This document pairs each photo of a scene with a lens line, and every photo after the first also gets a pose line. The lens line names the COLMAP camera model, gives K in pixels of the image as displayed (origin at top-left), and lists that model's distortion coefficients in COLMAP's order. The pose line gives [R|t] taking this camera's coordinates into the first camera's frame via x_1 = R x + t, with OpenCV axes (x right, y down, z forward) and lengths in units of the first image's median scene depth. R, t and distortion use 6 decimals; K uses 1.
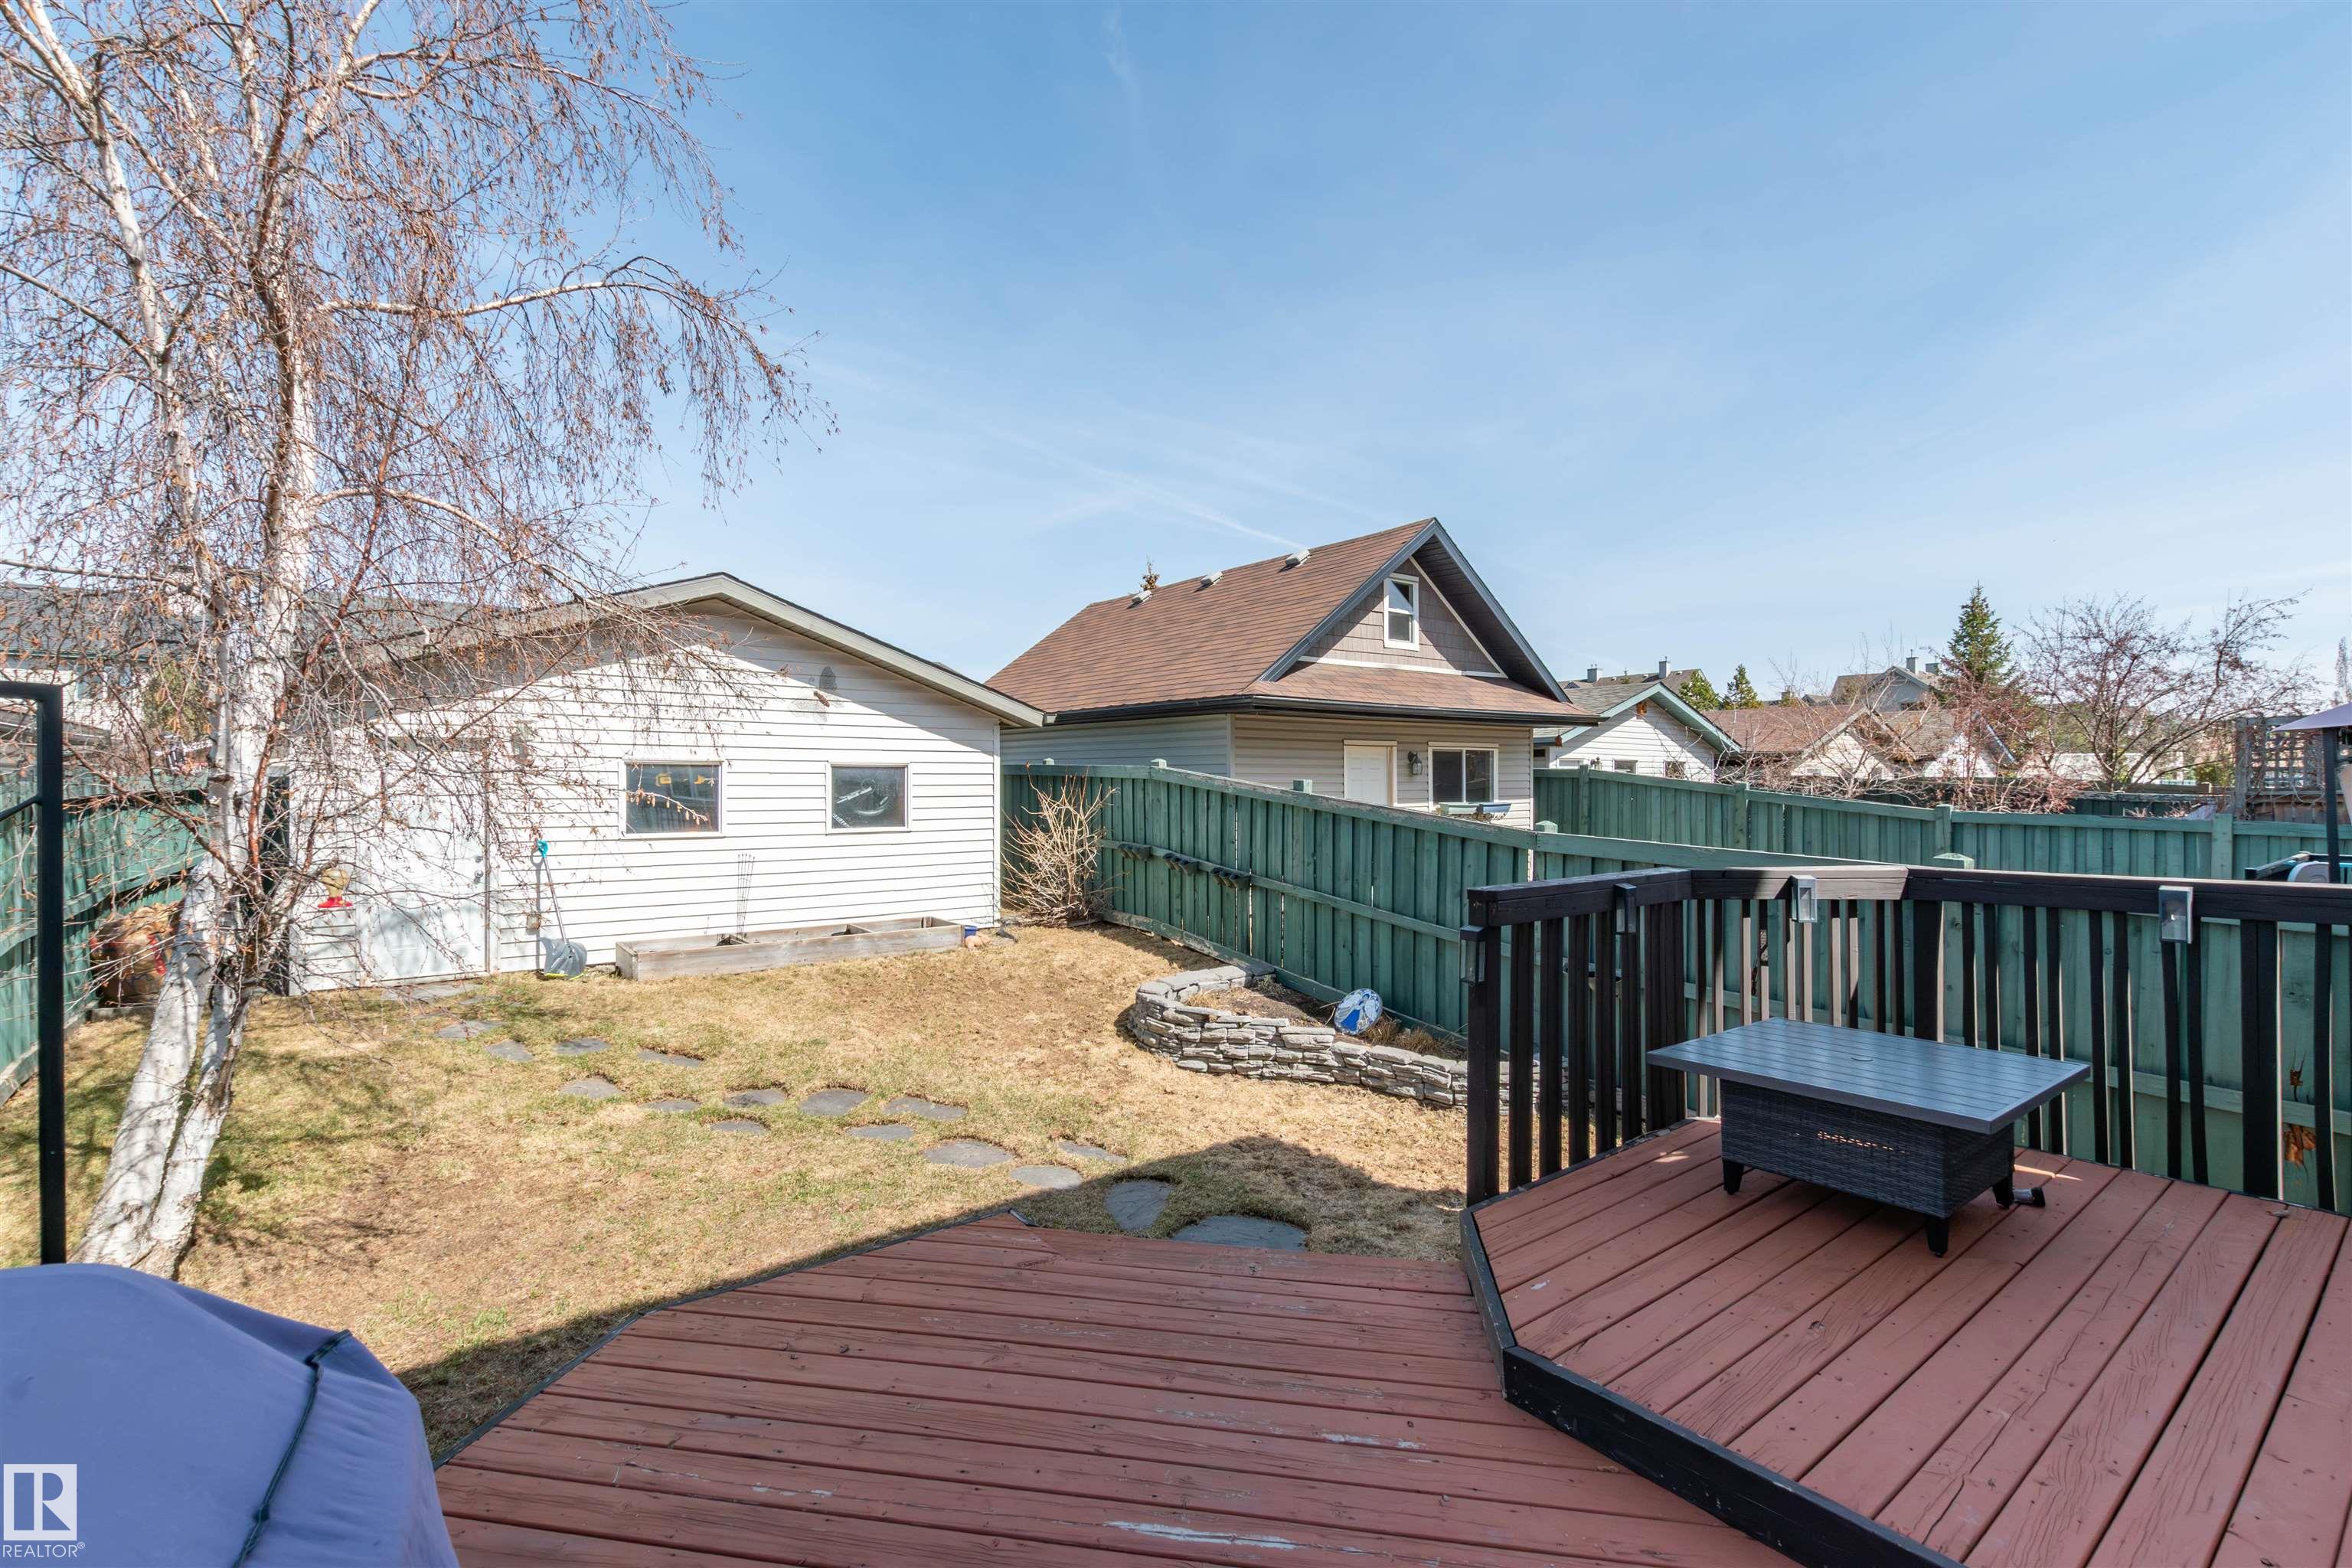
lens RADIAL K [[1038.5, 0, 1191.8], [0, 1038.5, 780.9], [0, 0, 1]] dist [0.016308, -0.000074]
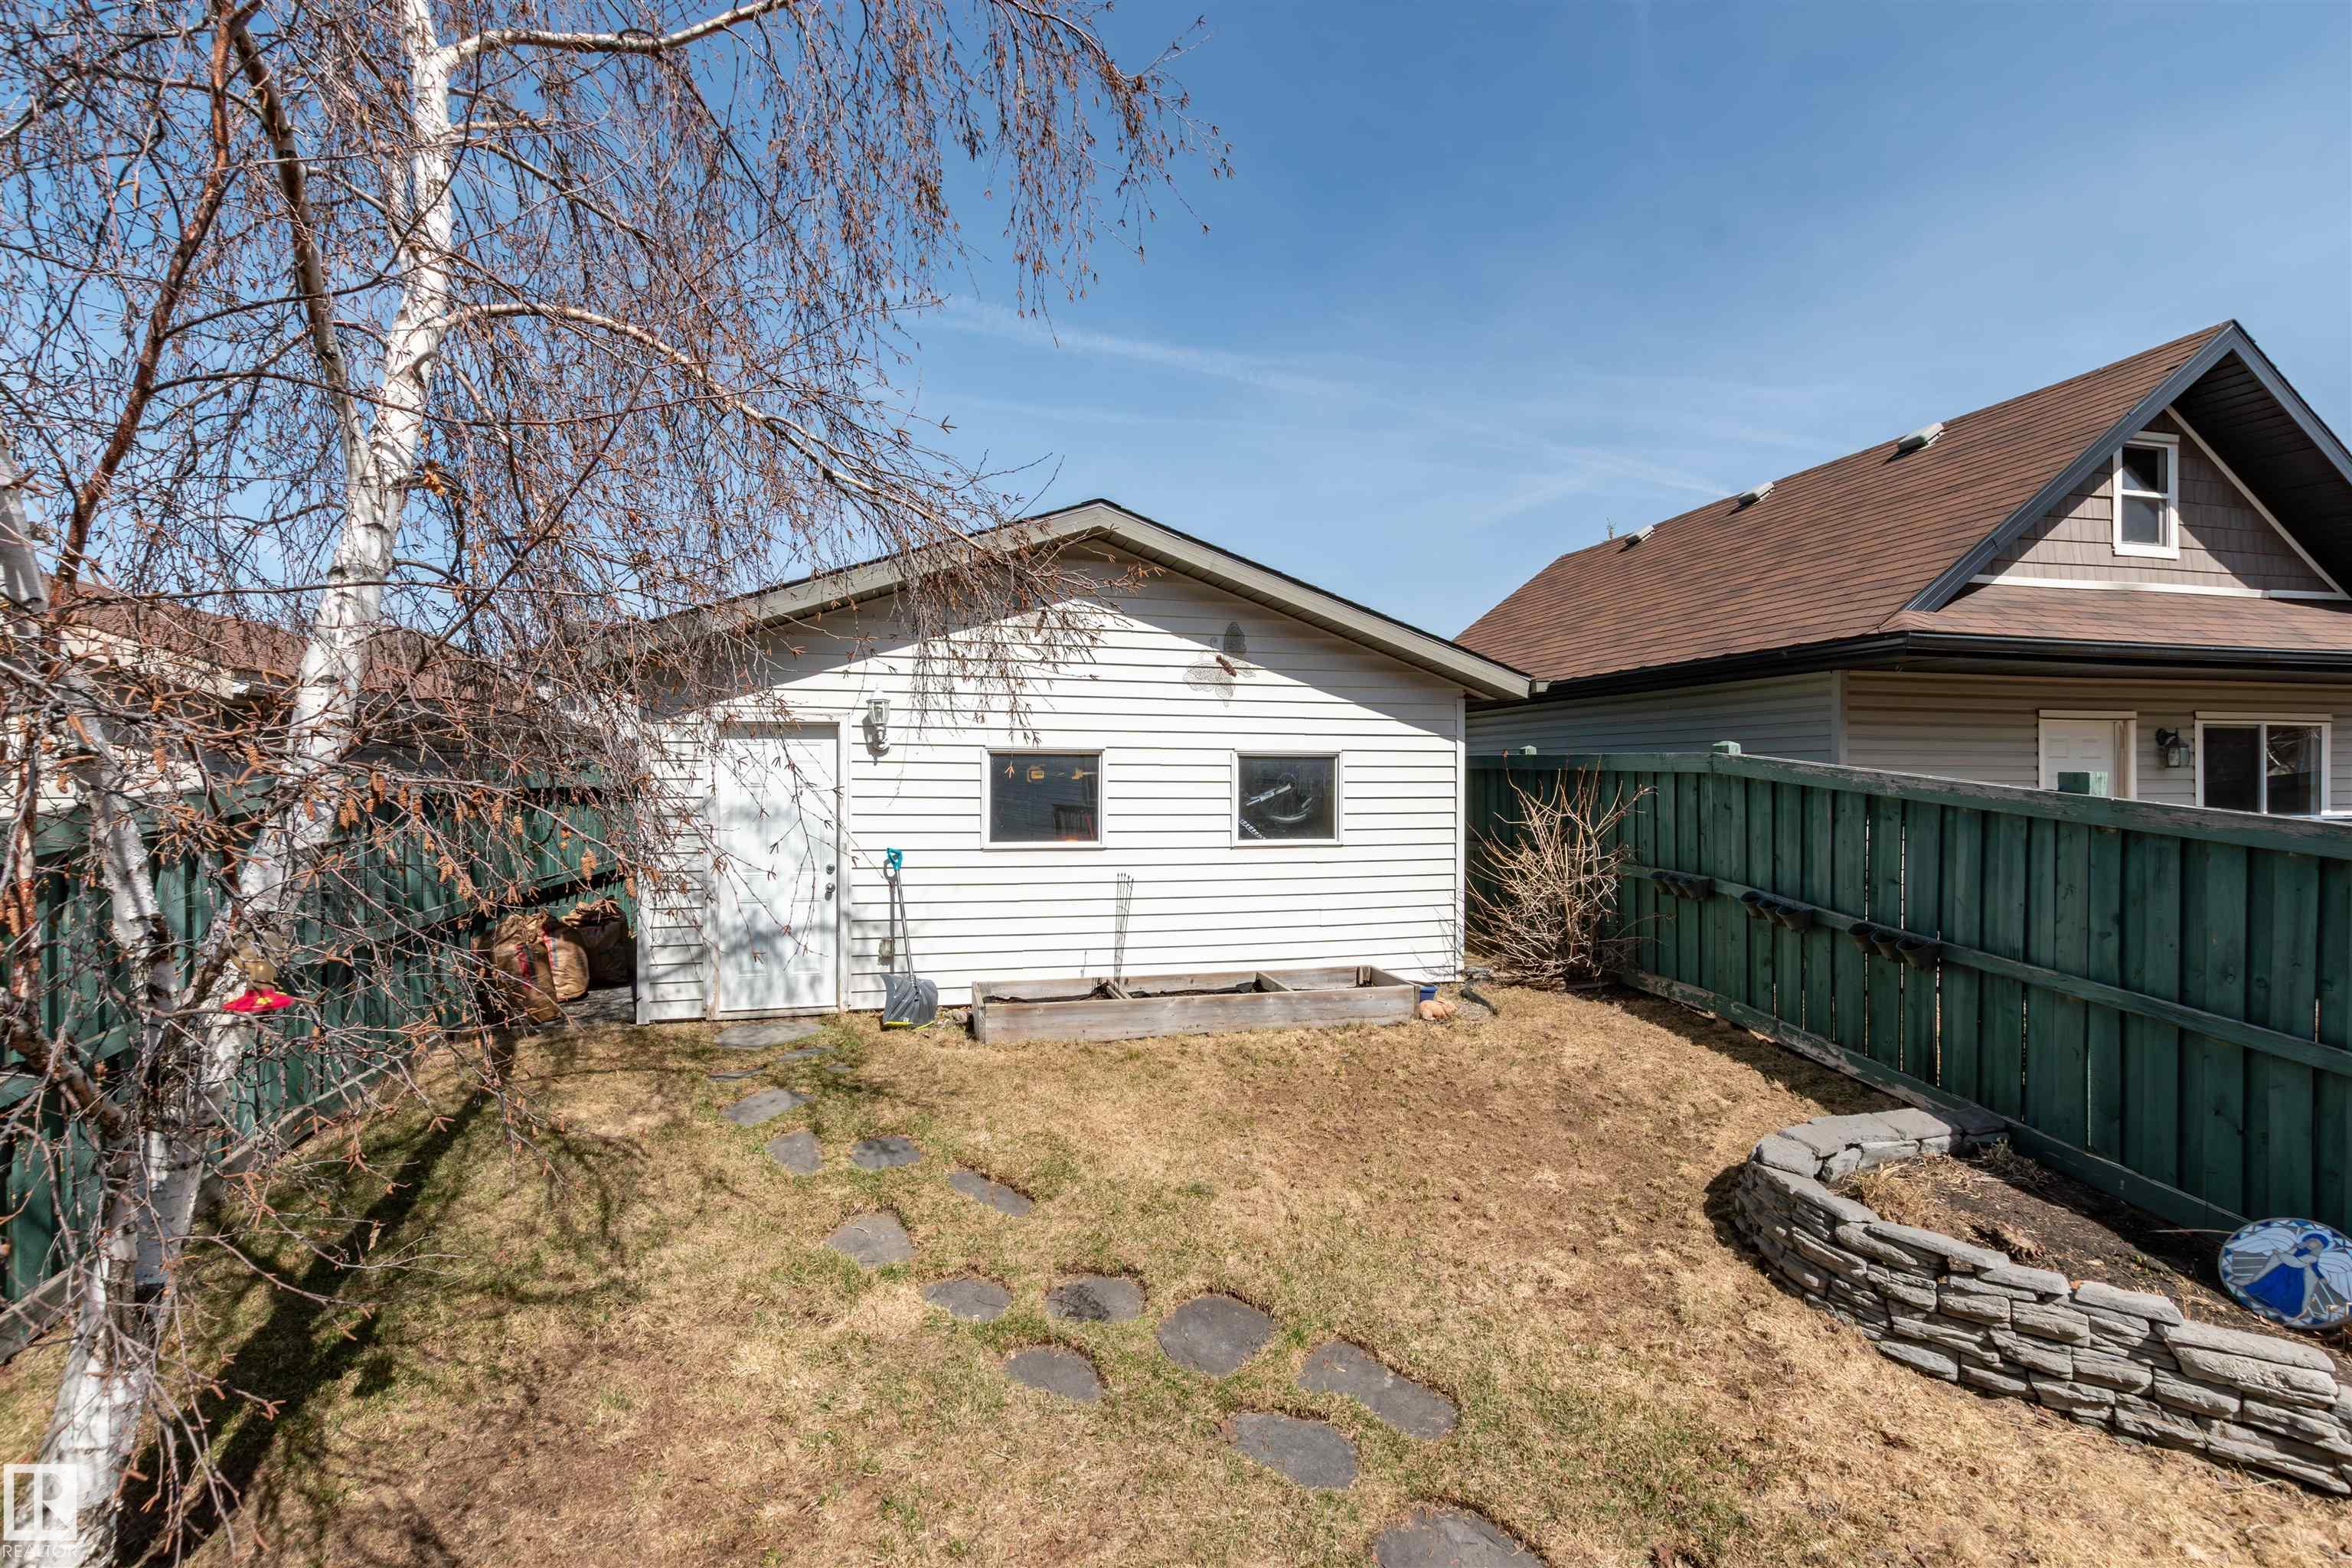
lens RADIAL K [[998.3, 0, 1159.4], [0, 998.3, 796.0], [0, 0, 1]] dist [-0.000270, -0.000596]
pose [[0.905257, 0.007056, -0.424805, -0.099415], [-0.000961, 0.999894, 0.014560, 0.004310], [0.424863, -0.012772, 0.905168, 0.348004]]
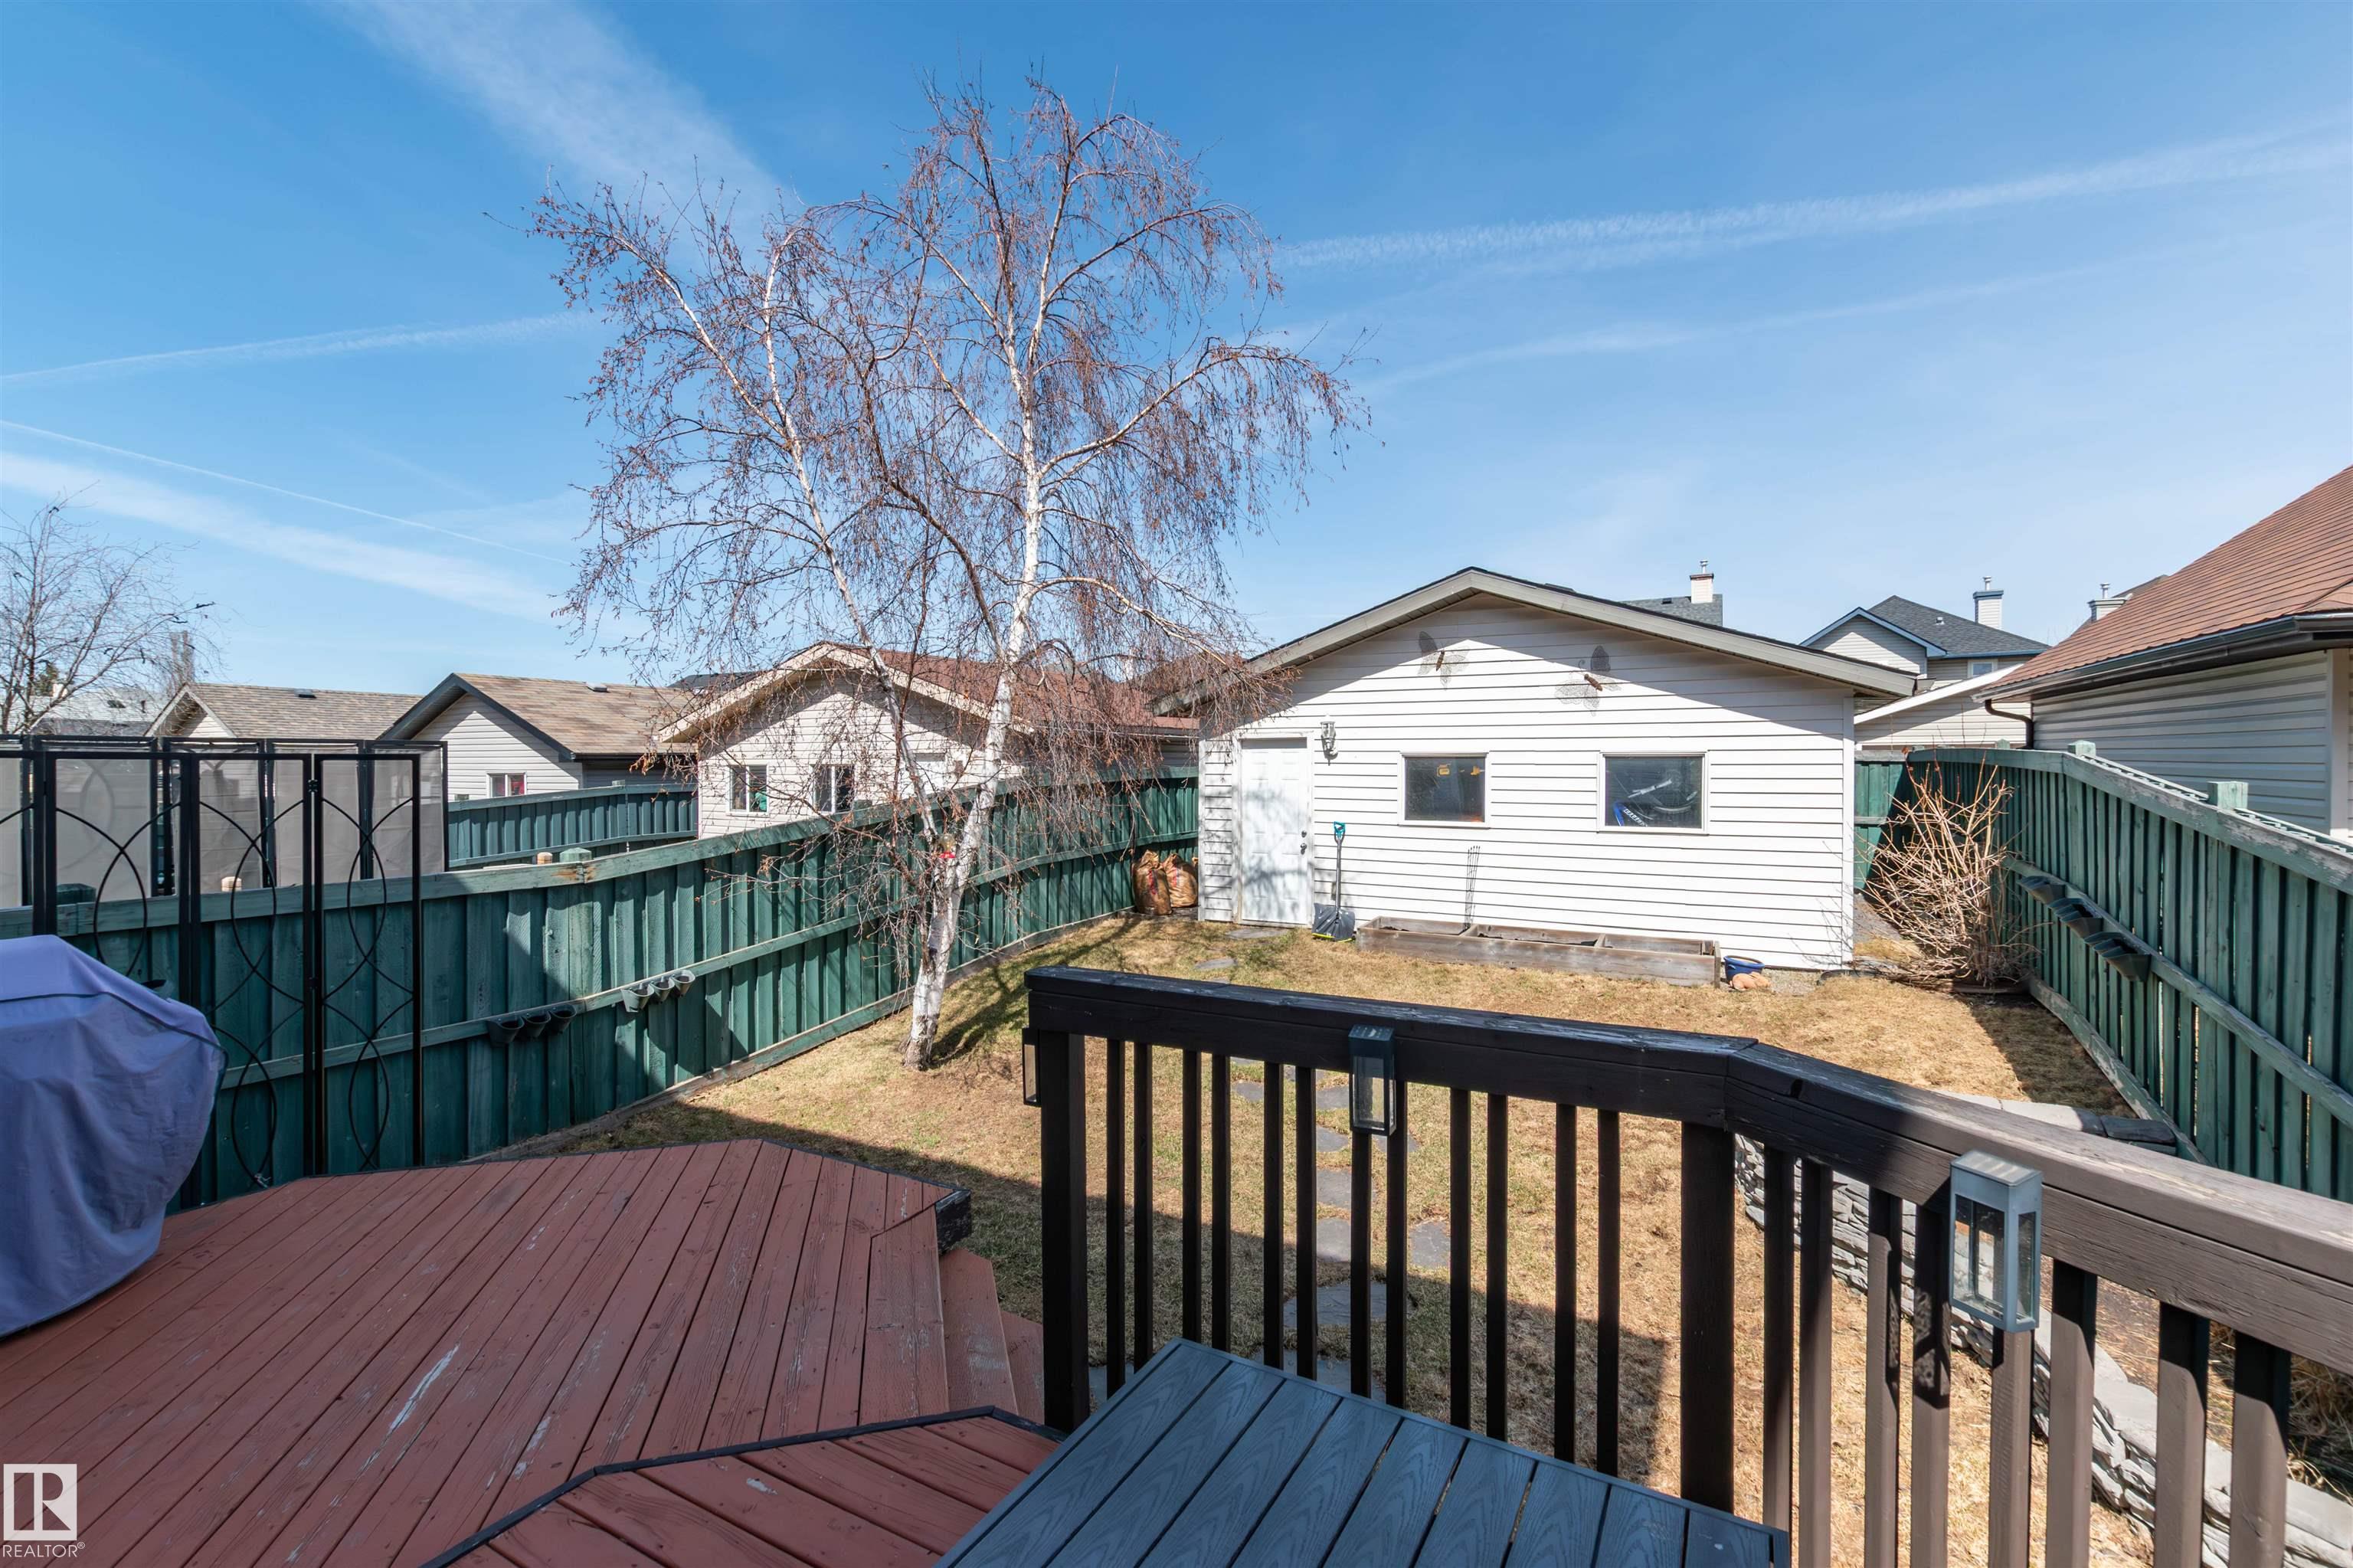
lens RADIAL K [[1059.5, 0, 1190.0], [0, 1059.5, 778.3], [0, 0, 1]] dist [0.000182, -0.001180]
pose [[0.390500, 0.014309, -0.920492, 0.378616], [0.002098, 0.999863, 0.016433, -0.011800], [0.920601, -0.008348, 0.390416, 0.331784]]
